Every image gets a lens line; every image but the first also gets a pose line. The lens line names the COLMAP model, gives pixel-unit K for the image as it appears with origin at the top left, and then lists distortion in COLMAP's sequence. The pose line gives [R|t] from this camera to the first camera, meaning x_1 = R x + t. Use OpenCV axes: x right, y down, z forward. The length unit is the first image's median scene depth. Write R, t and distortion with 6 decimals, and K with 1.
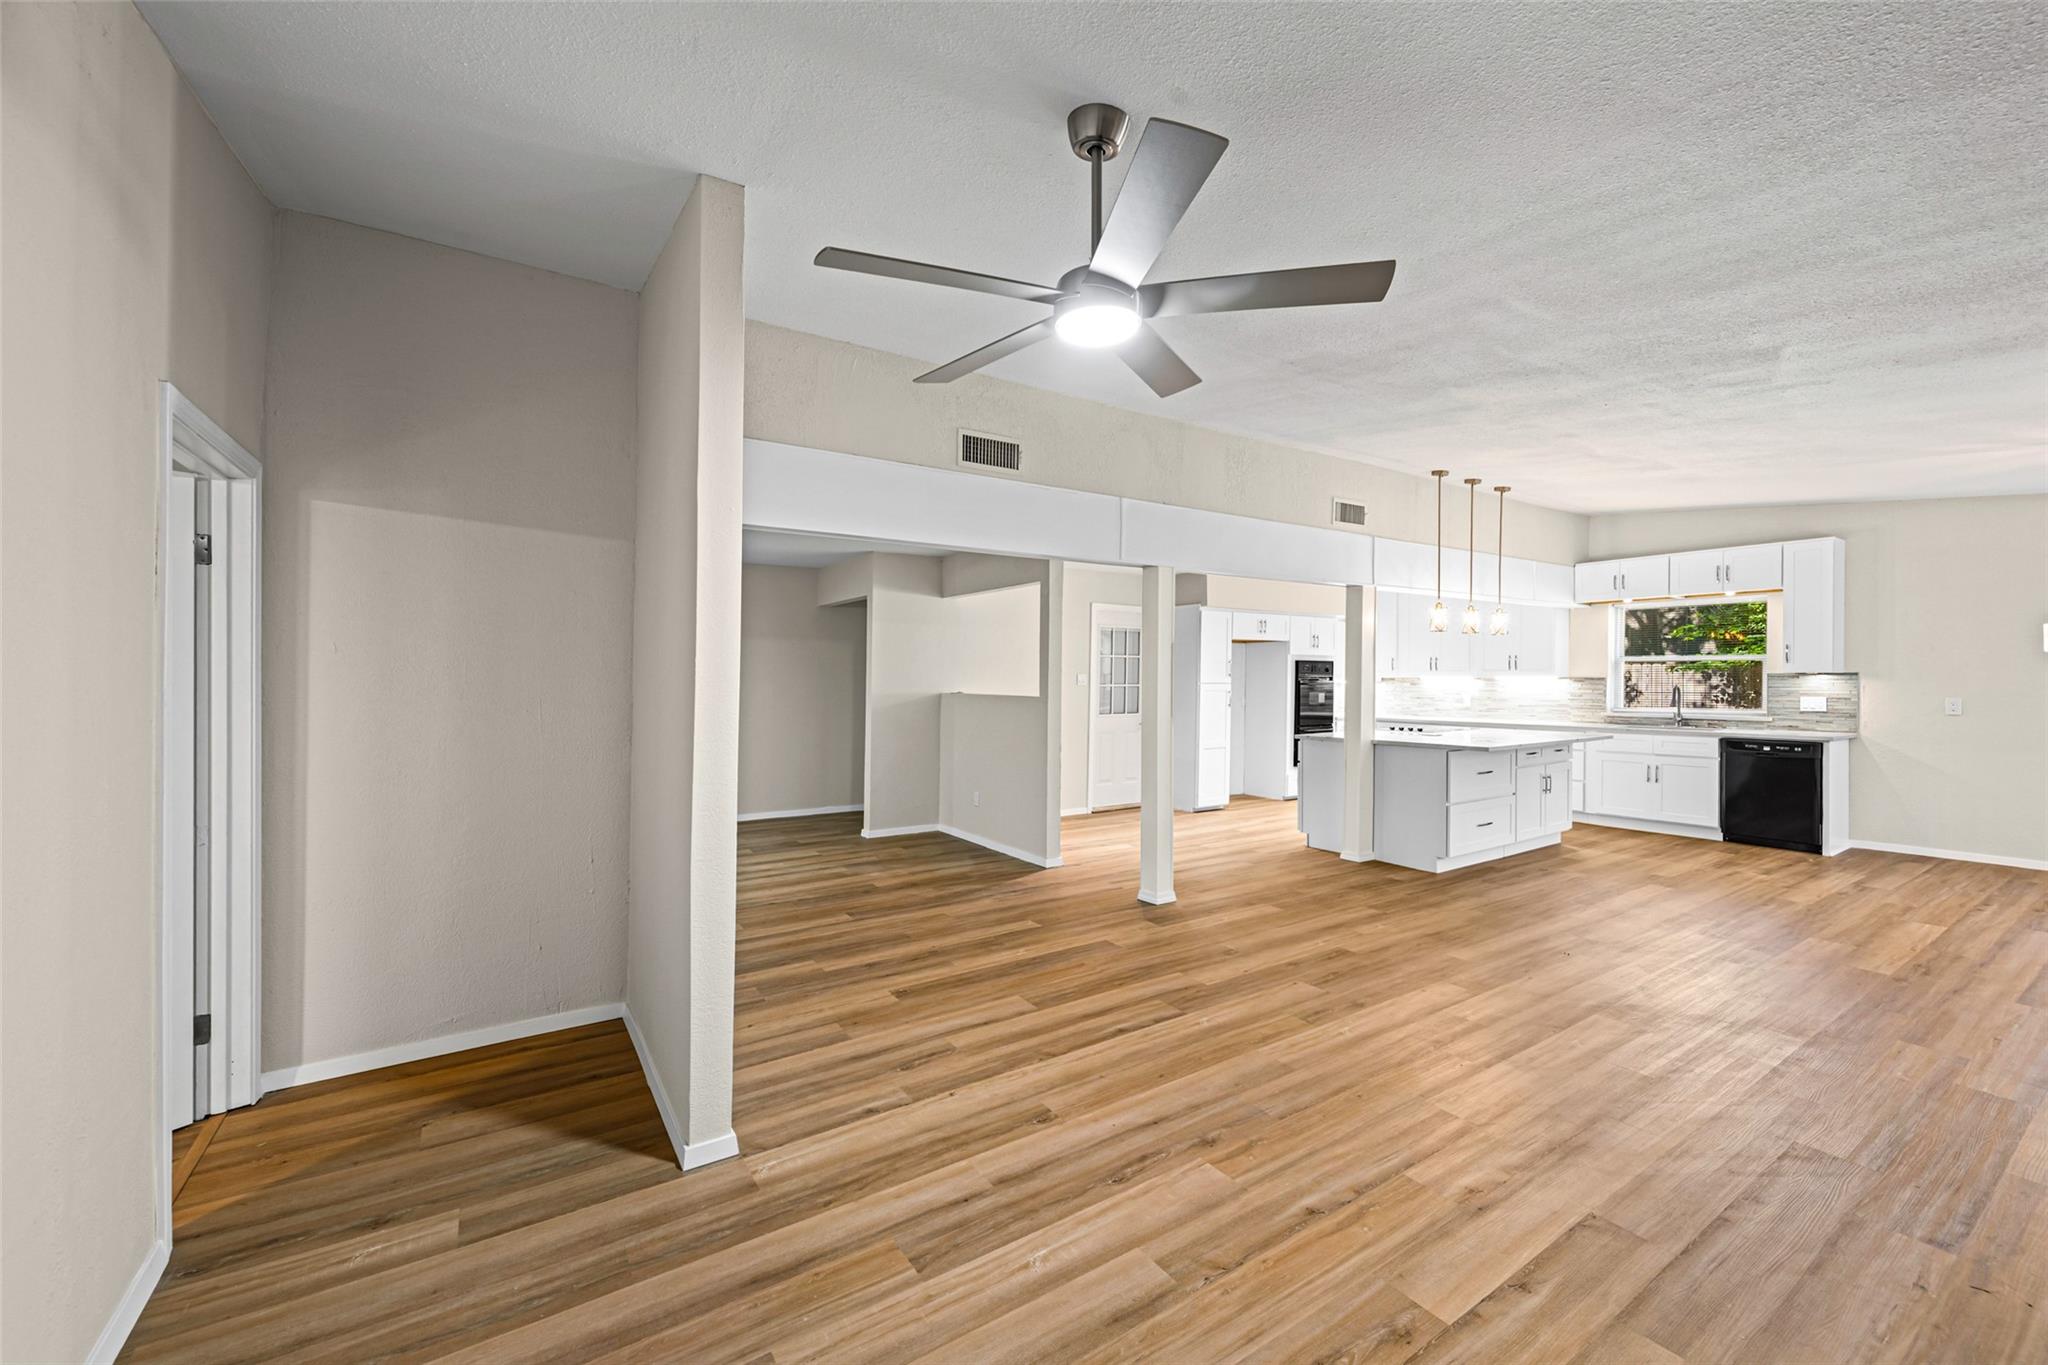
lens RADIAL K [[800.5, 0, 1025.4], [0, 800.5, 683.5], [0, 0, 1]] dist [-0.001430, -0.000353]
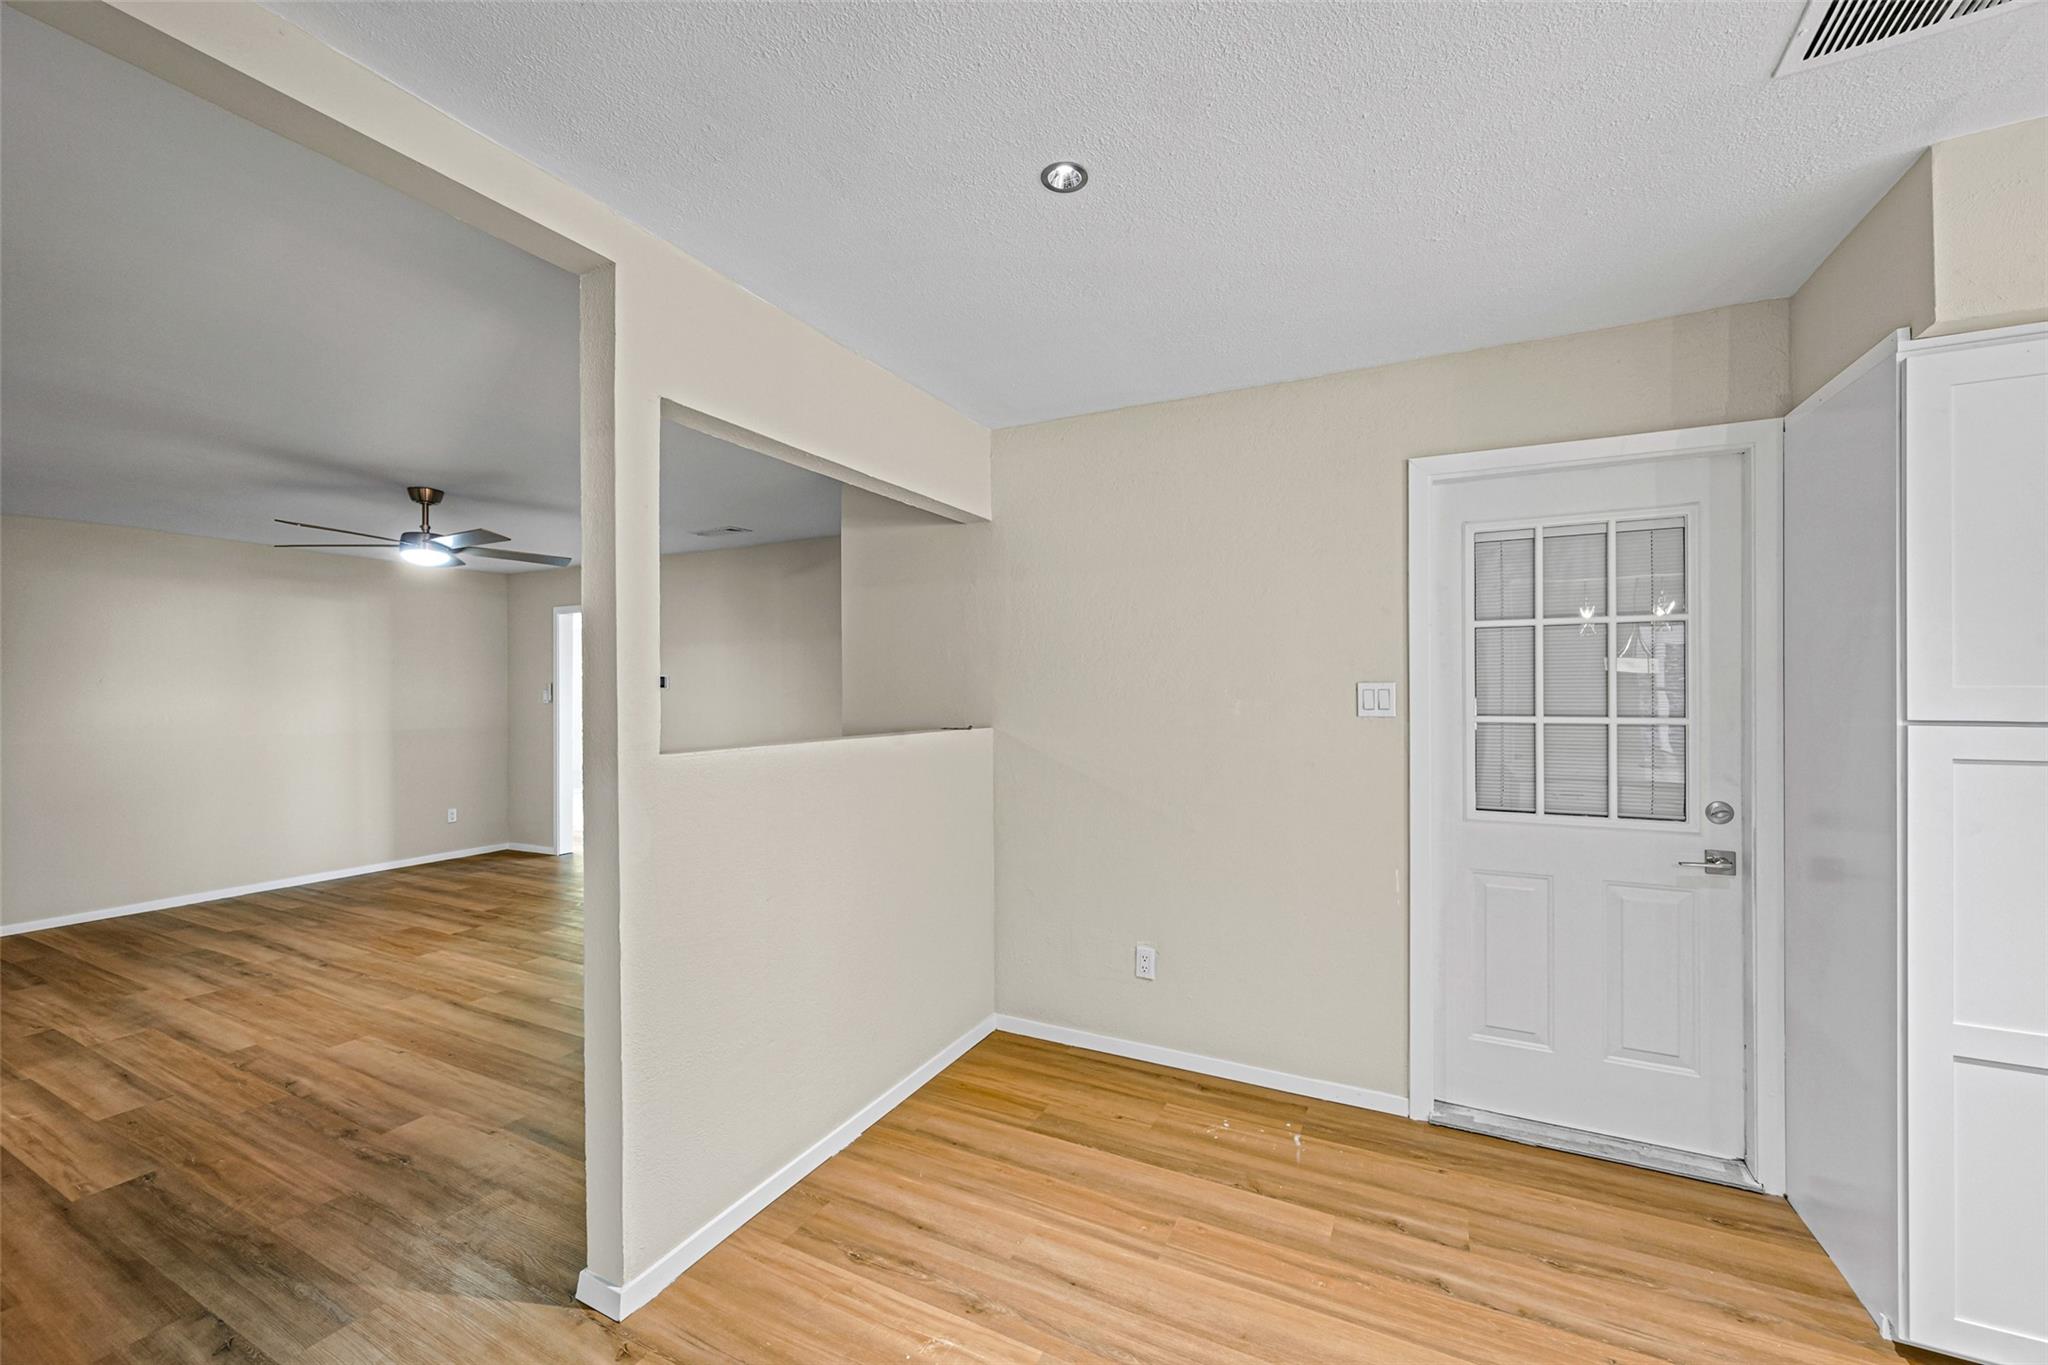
lens RADIAL K [[800.5, 0, 1028.8], [0, 800.5, 689.5], [0, 0, 1]] dist [-0.001430, -0.000353]
pose [[0.505003, -0.004473, -0.863106, 0.331912], [-0.003133, 0.999970, -0.007015, -0.007394], [0.863112, 0.006247, 0.504974, 0.840296]]
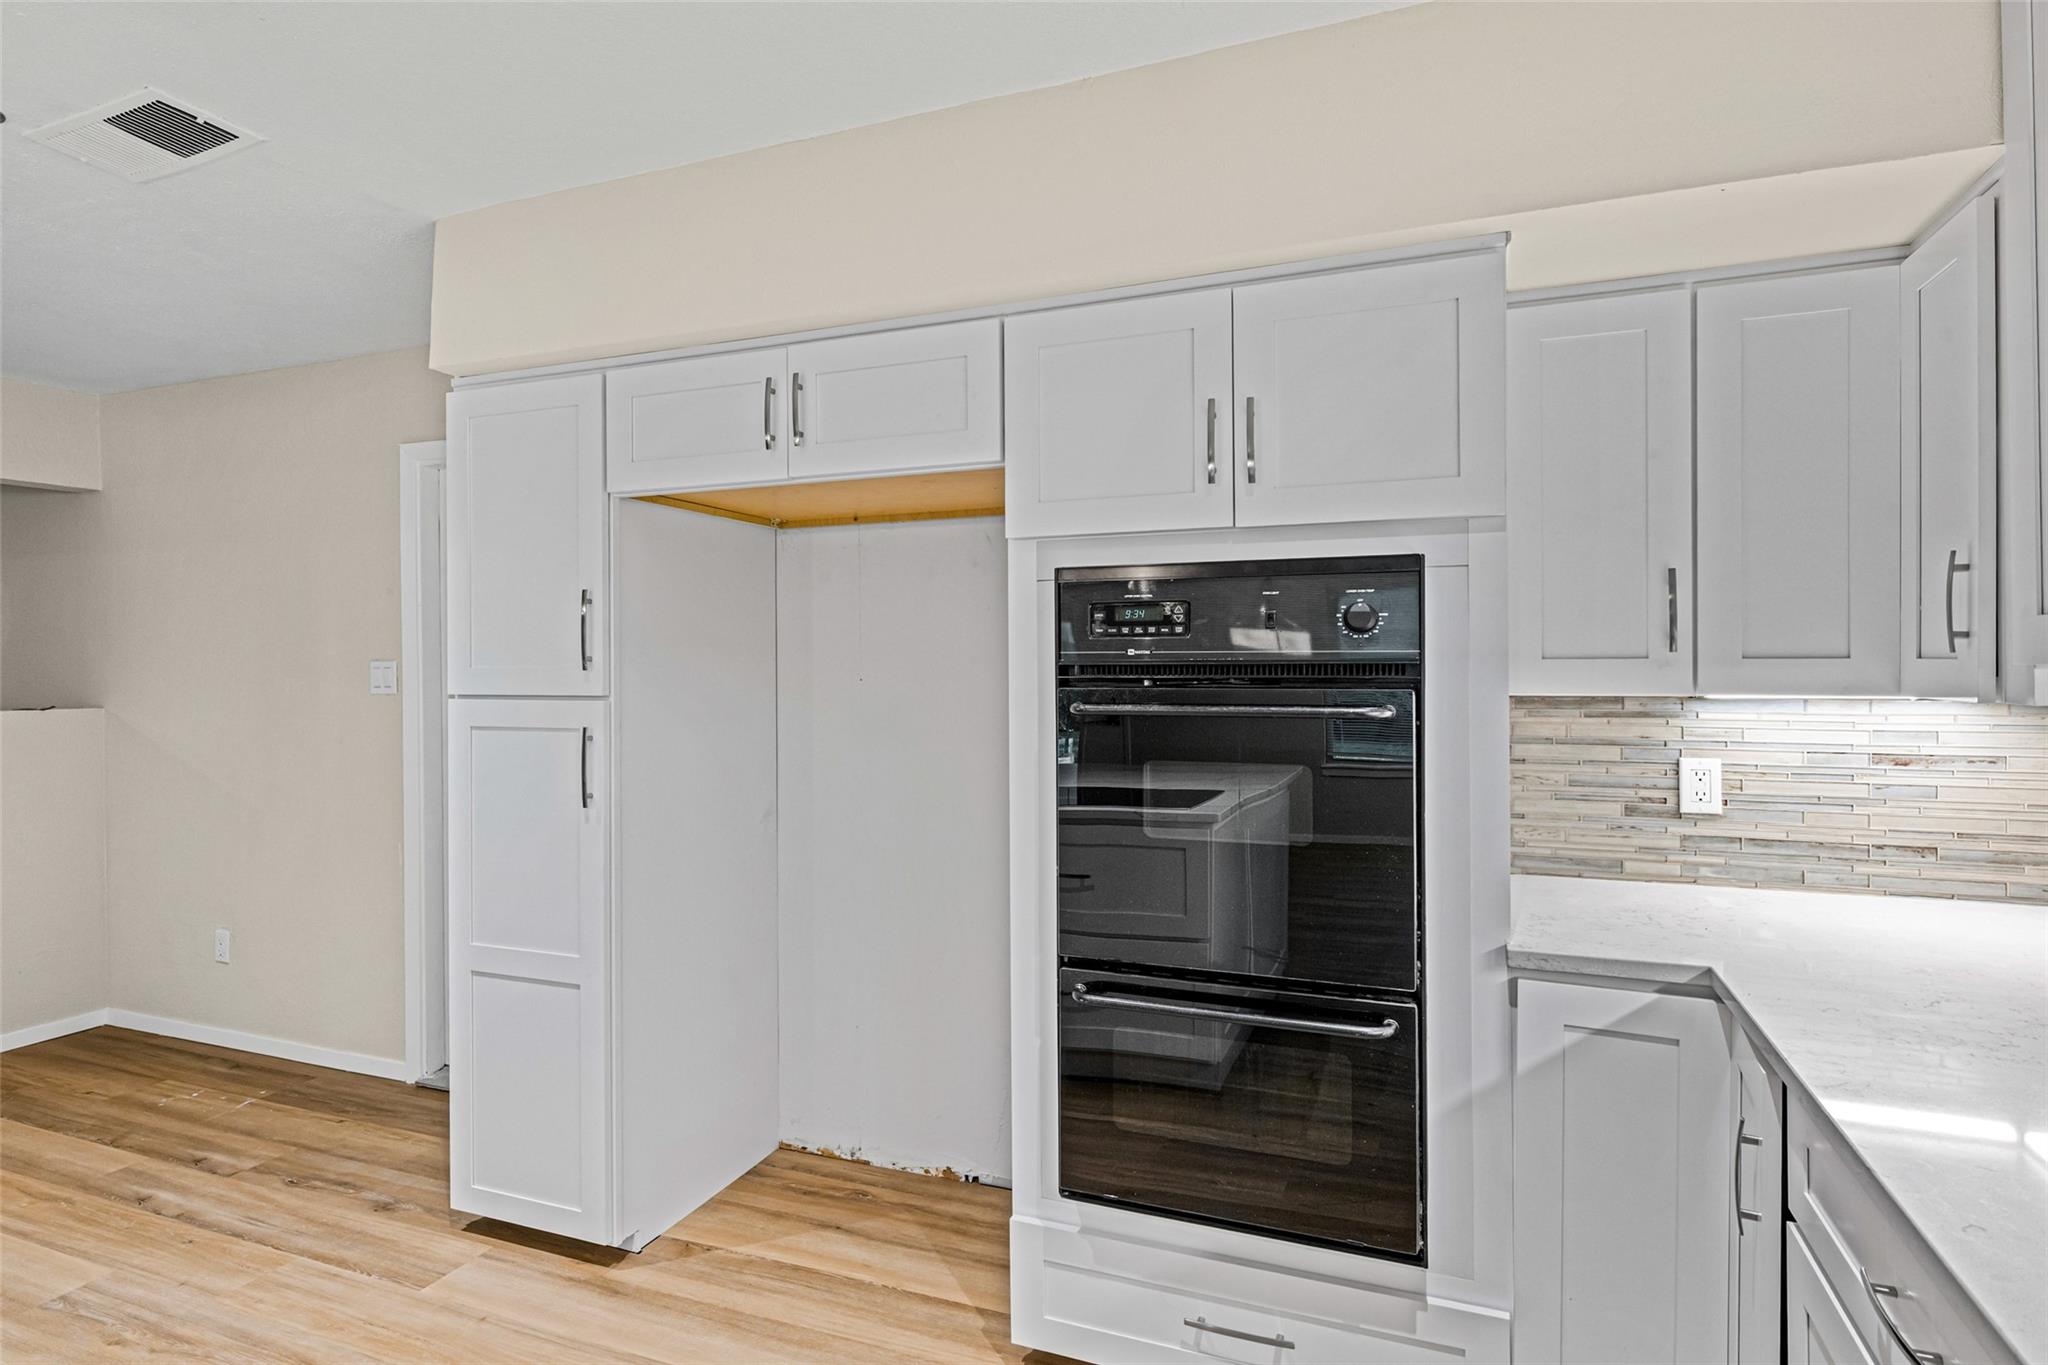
lens RADIAL K [[988.7, 0, 1006.4], [0, 988.7, 691.0], [0, 0, 1]] dist [0.003032, -0.000731]
pose [[0.596136, 0.010944, -0.802809, 0.659821], [-0.006387, 0.999940, 0.008889, -0.005710], [0.802858, -0.000171, 0.596170, 1.137083]]
